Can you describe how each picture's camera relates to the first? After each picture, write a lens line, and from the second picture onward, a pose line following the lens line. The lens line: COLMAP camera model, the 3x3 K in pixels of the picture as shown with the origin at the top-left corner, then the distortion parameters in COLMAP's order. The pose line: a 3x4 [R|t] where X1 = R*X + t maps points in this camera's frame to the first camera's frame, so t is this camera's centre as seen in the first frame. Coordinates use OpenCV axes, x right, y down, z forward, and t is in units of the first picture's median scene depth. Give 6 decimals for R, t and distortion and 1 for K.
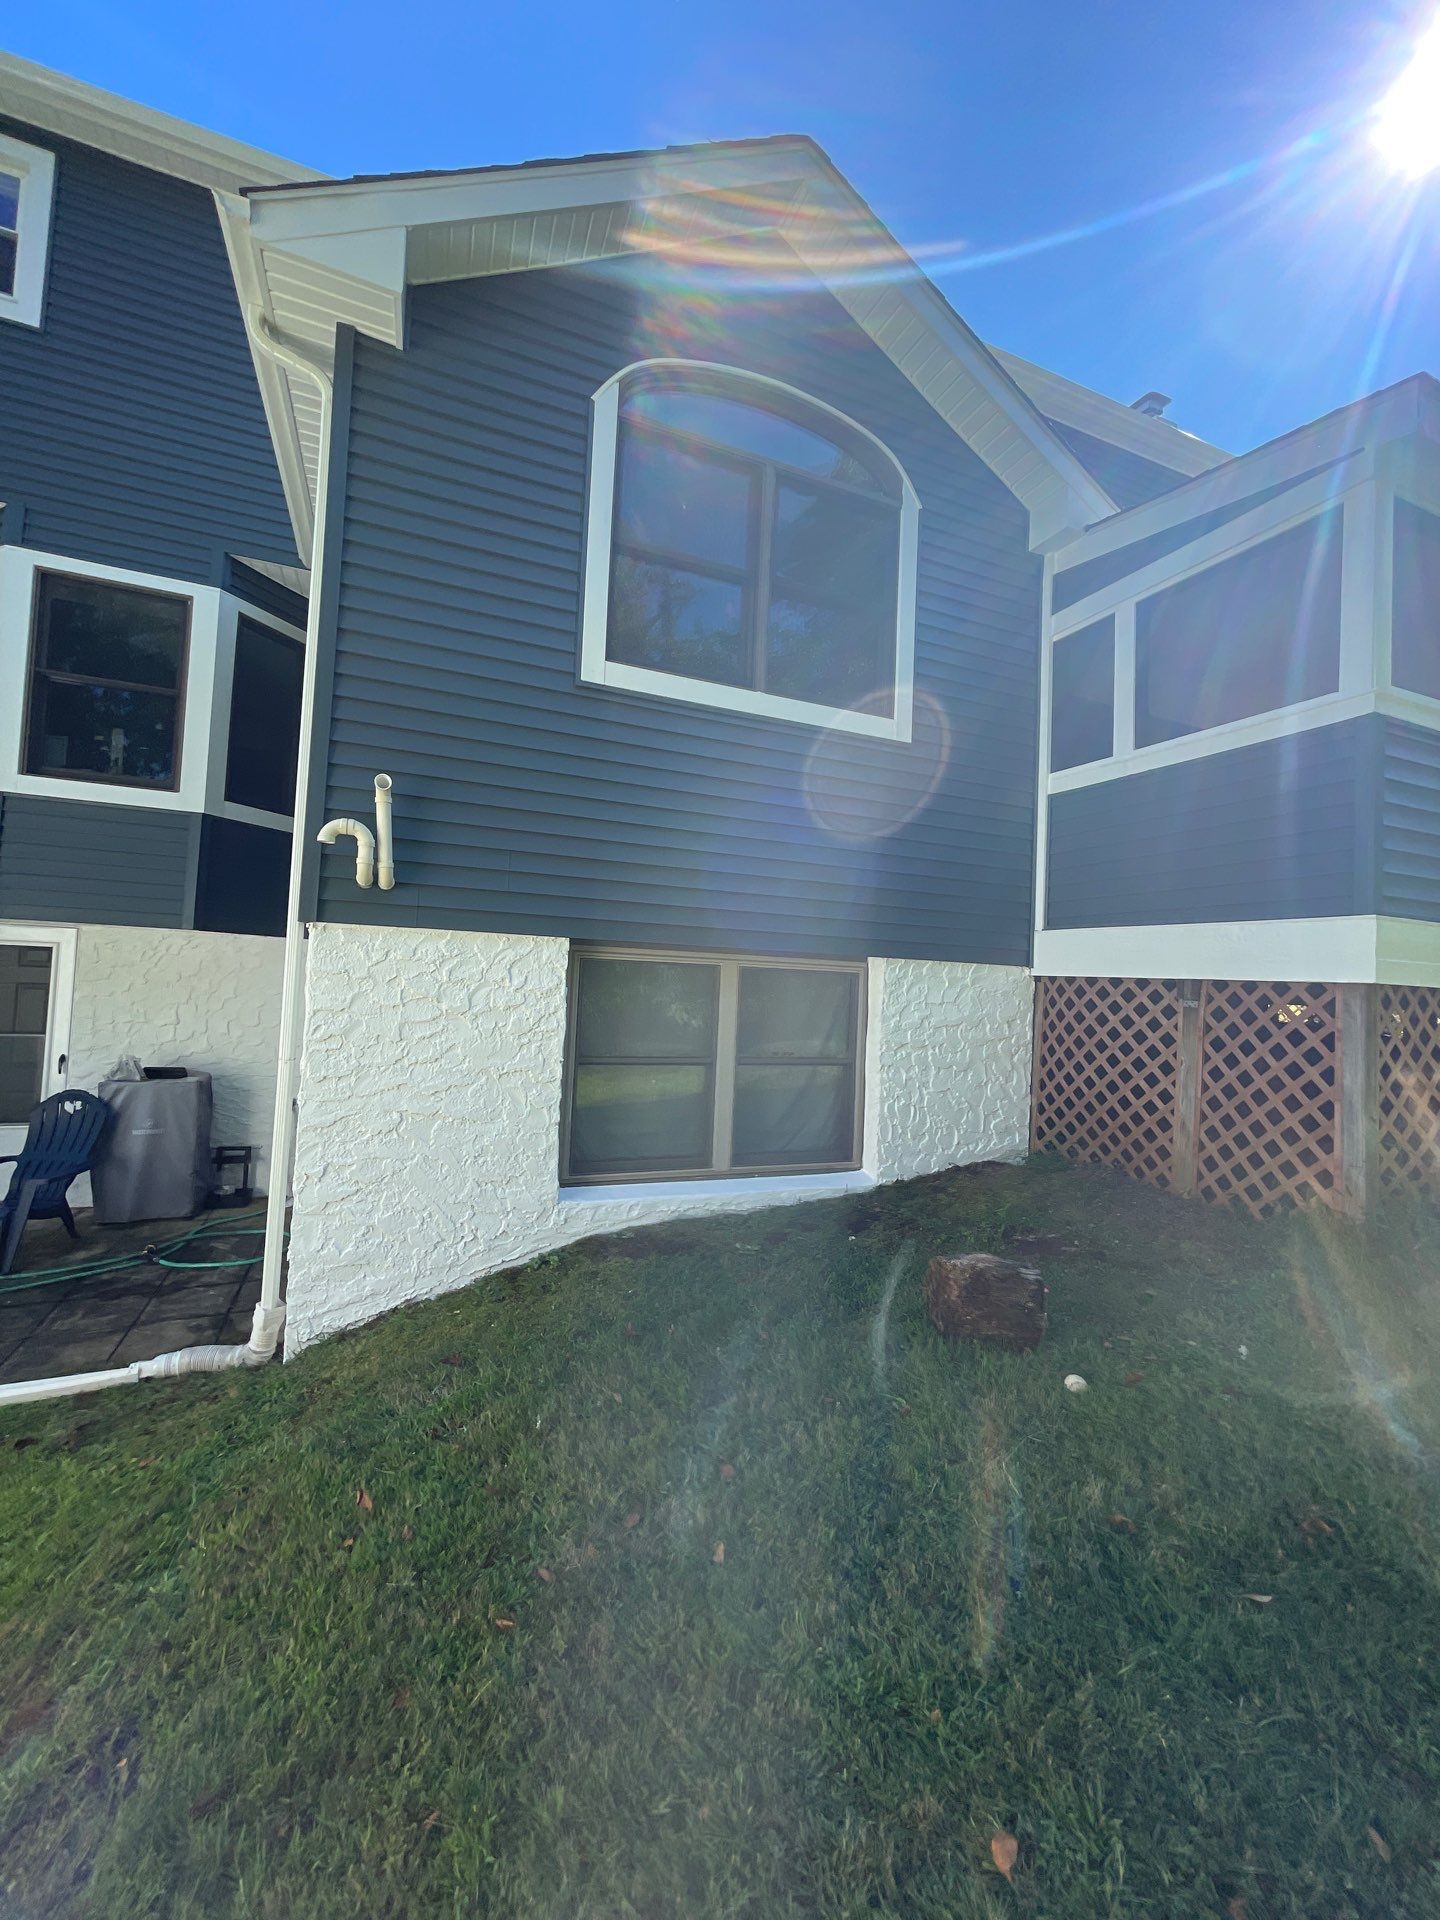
lens RADIAL K [[775.5, 0, 725.3], [0, 775.5, 955.7], [0, 0, 1]] dist [-0.009811, 0.000424]
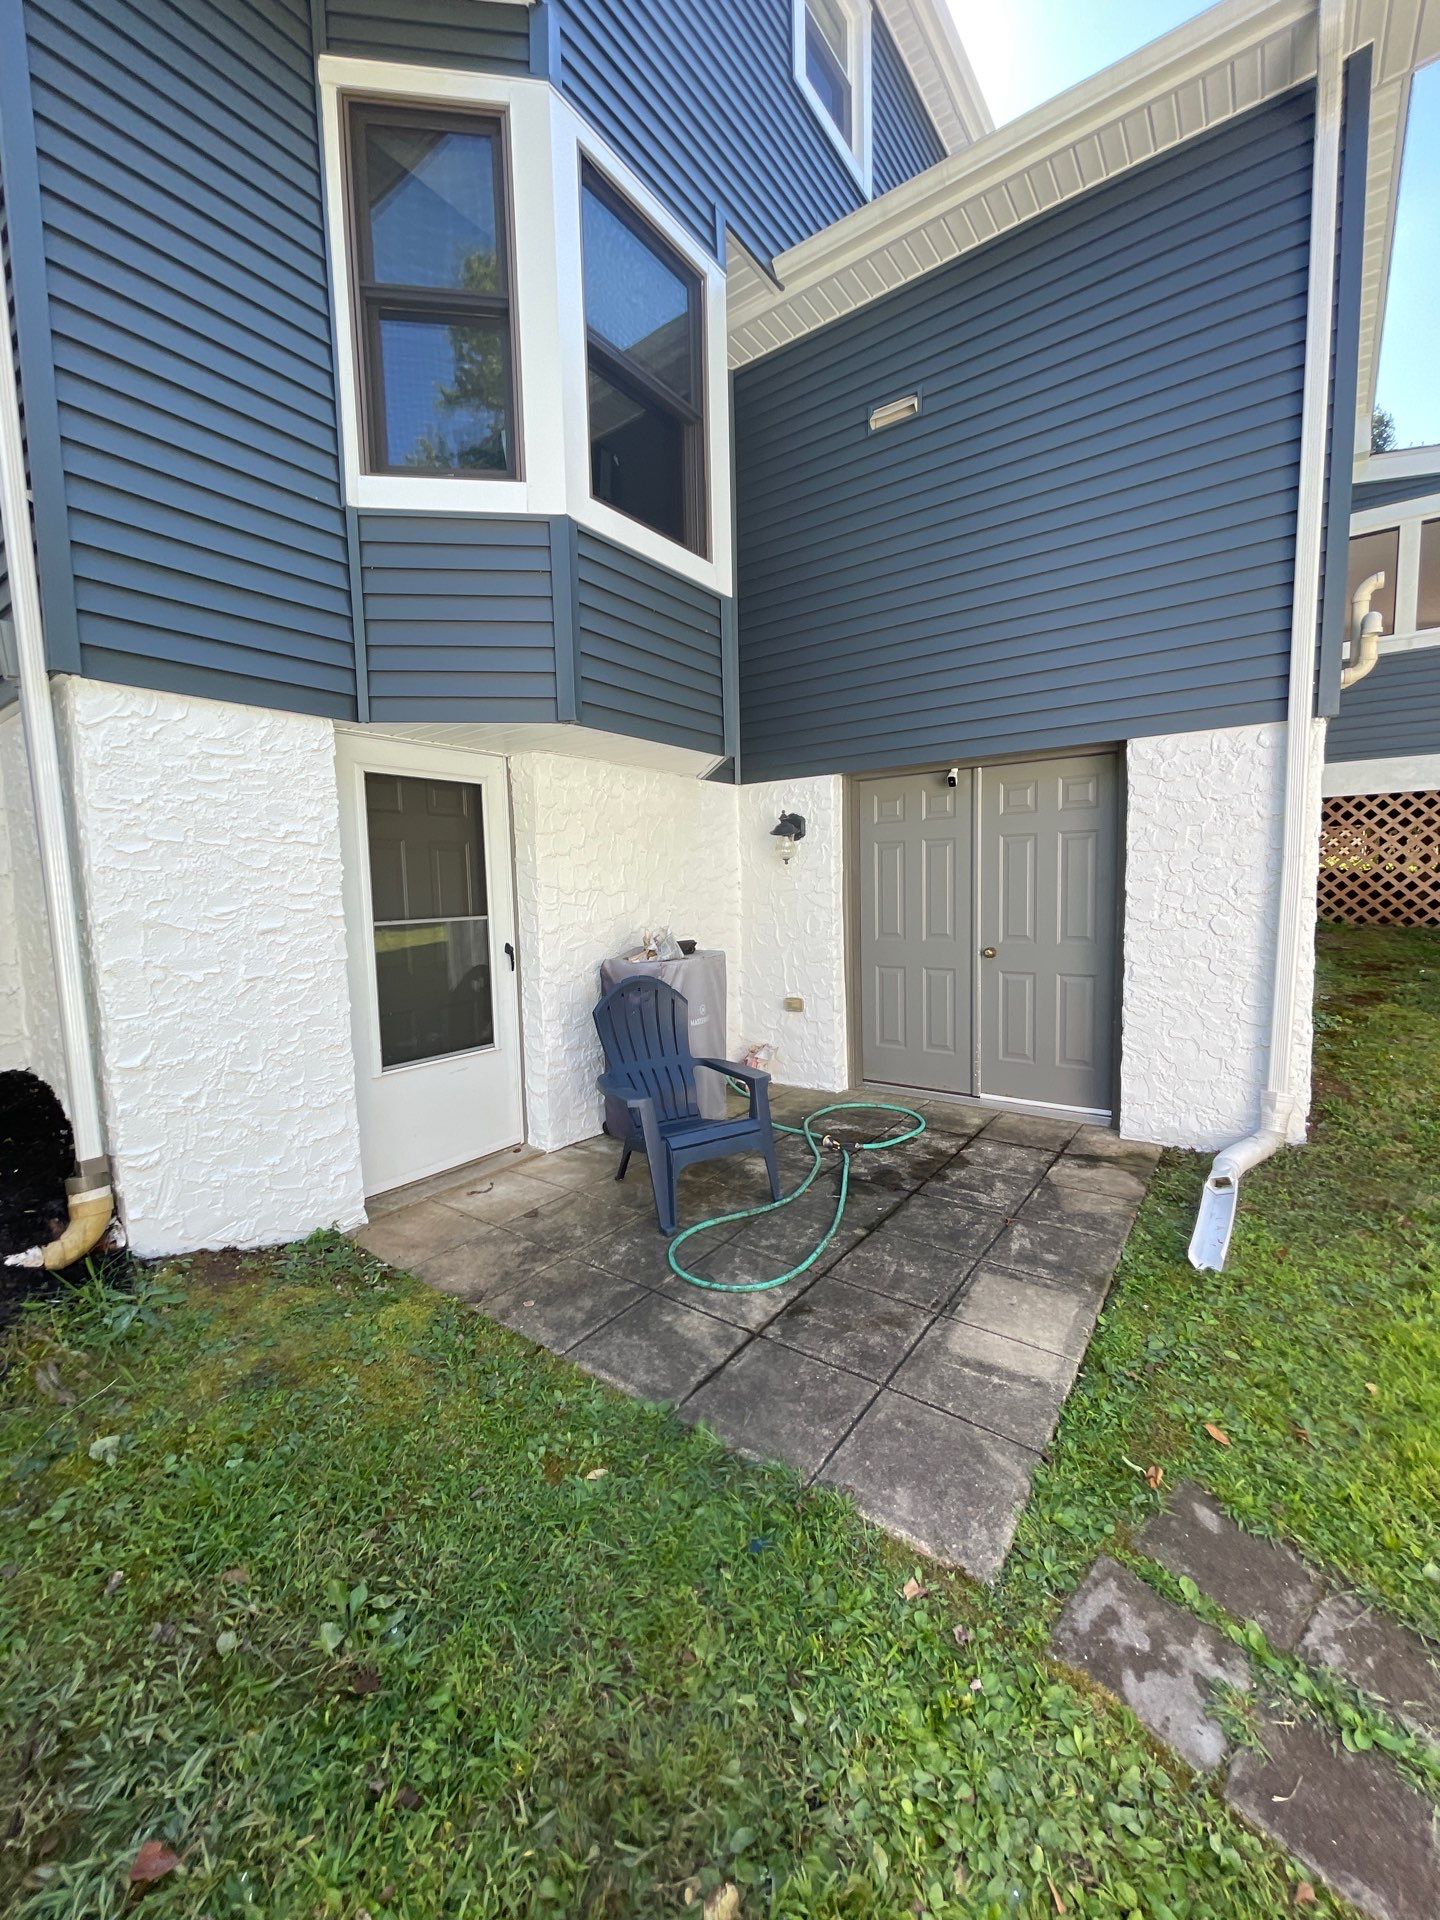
lens RADIAL K [[775.5, 0, 716.2], [0, 775.5, 957.4], [0, 0, 1]] dist [-0.009811, 0.000424]
pose [[0.853717, -0.115486, 0.507770, -1.192083], [0.046748, 0.988158, 0.146146, 0.054905], [-0.518635, -0.101030, 0.849006, 0.355536]]
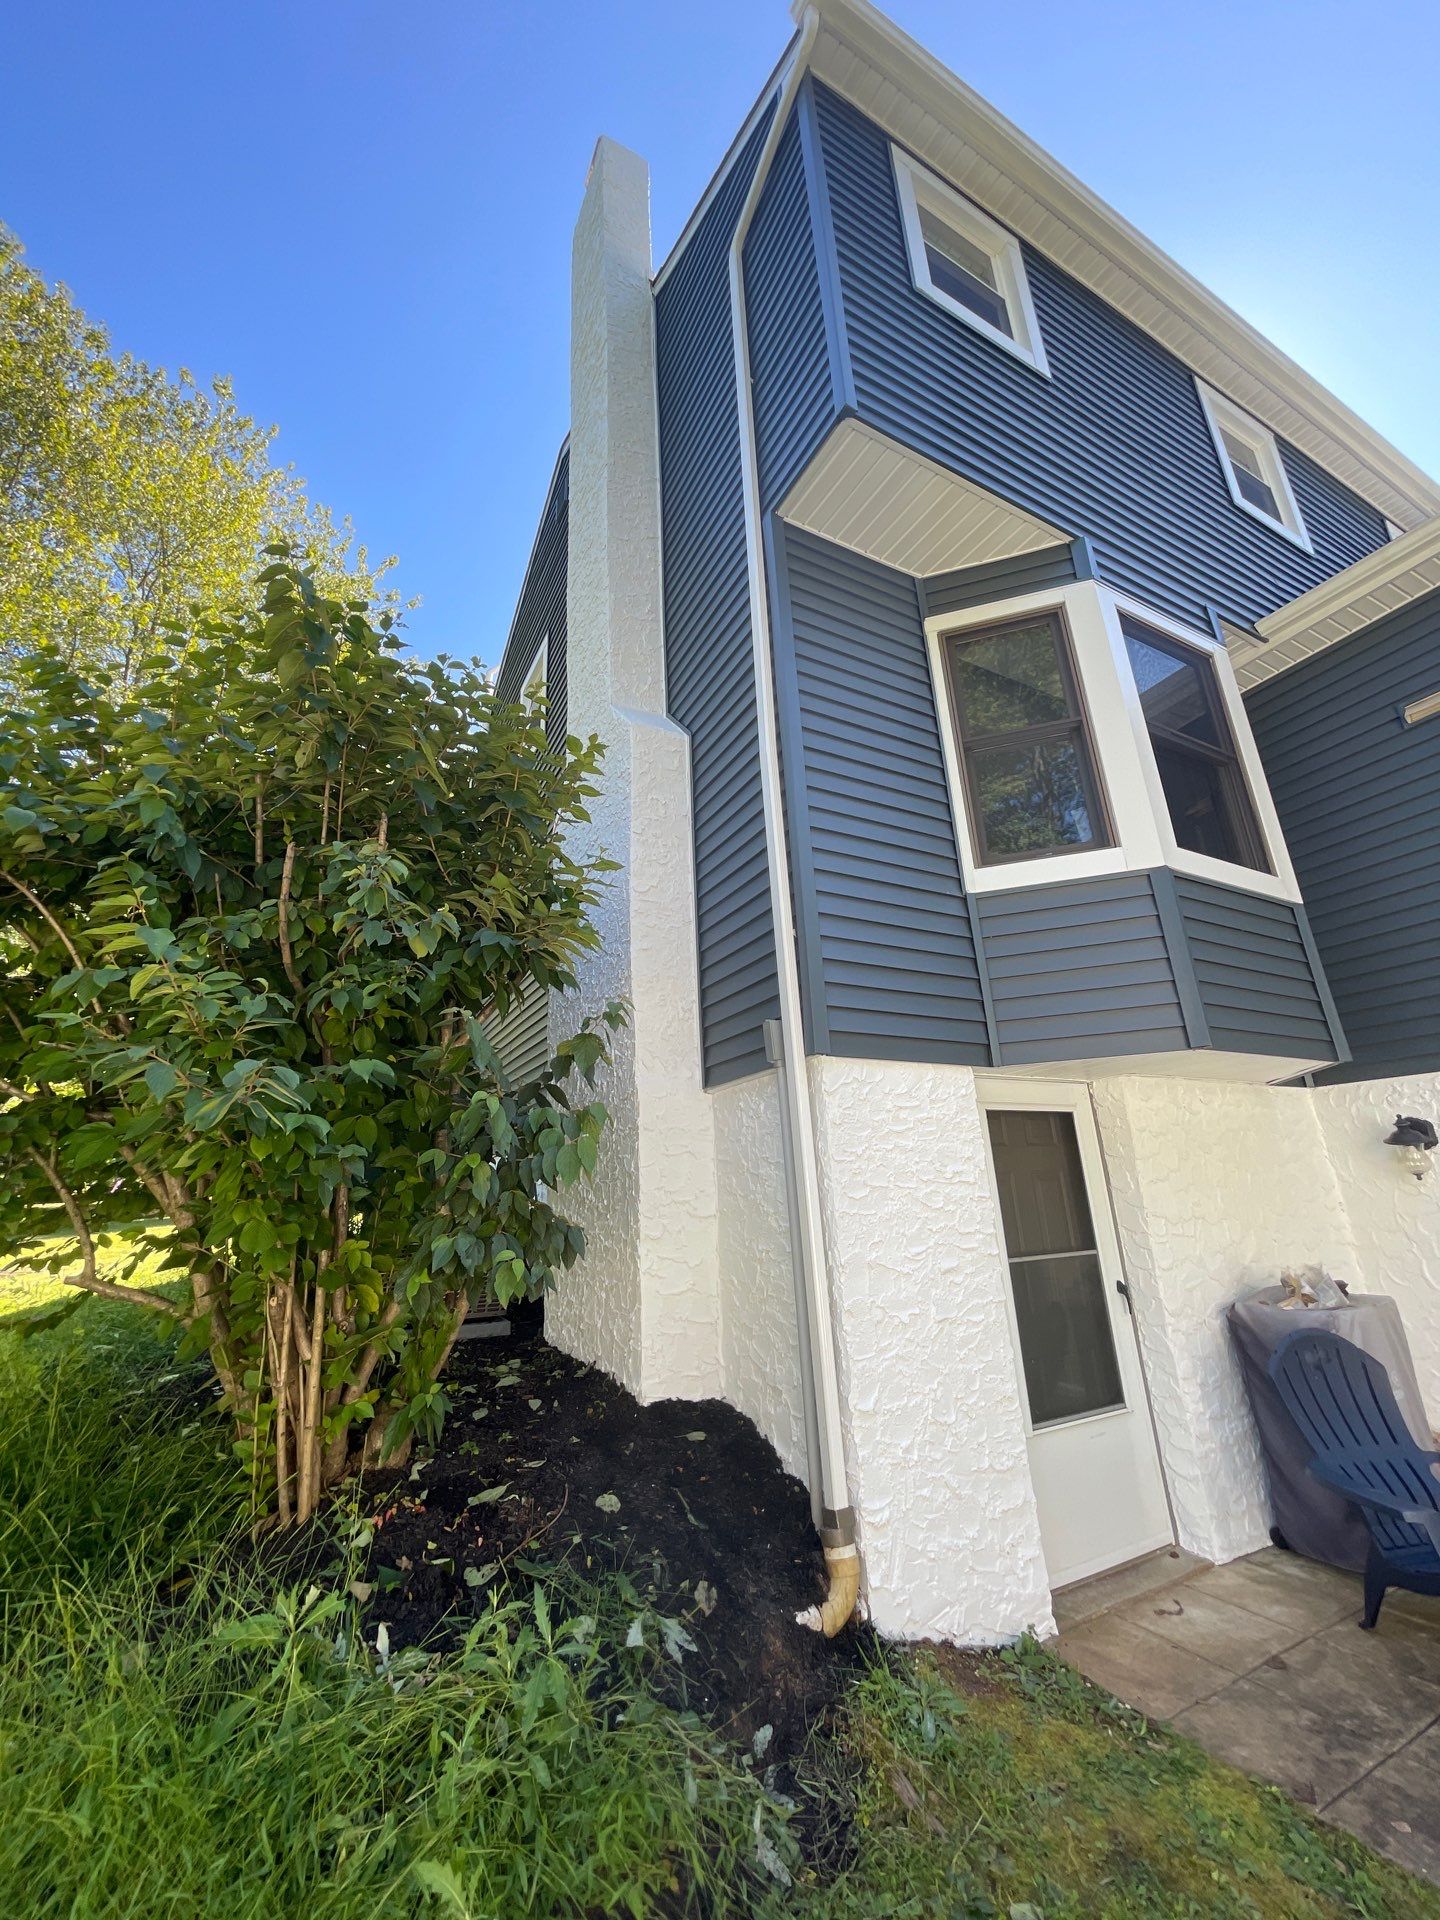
lens RADIAL K [[775.5, 0, 710.0], [0, 775.5, 942.0], [0, 0, 1]] dist [-0.009811, 0.000424]
pose [[0.993382, -0.053220, 0.101784, -1.411122], [0.080394, 0.955079, -0.285239, 0.017050], [-0.082031, 0.291534, 0.953036, 0.379047]]
